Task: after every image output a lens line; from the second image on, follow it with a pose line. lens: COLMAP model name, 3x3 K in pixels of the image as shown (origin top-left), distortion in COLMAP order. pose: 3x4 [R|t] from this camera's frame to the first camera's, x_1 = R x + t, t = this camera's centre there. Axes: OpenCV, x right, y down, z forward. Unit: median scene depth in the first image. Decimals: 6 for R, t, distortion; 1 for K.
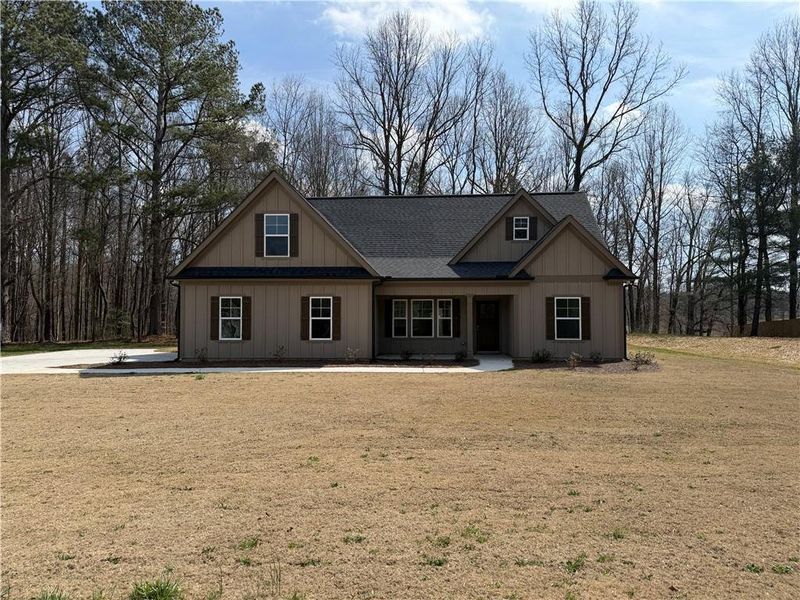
lens RADIAL K [[655.1, 0, 400.0], [0, 655.1, 300.0], [0, 0, 1]] dist [0.006461, 0.002116]
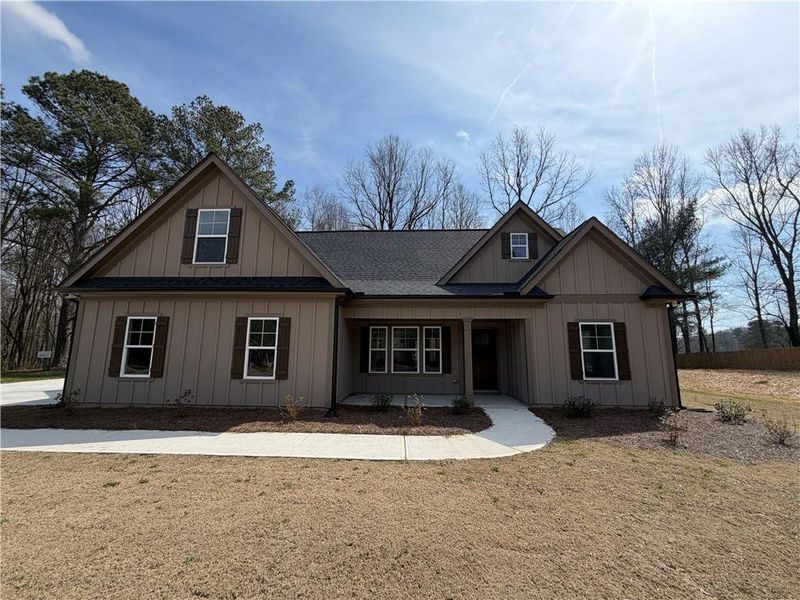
lens RADIAL K [[320.8, 0, 398.9], [0, 320.8, 302.1], [0, 0, 1]] dist [0.000739, 0.000305]
pose [[0.999902, 0.009749, 0.010095, 0.023056], [-0.008461, 0.992668, -0.120577, 0.018954], [-0.011197, 0.120480, 0.992653, 0.629802]]
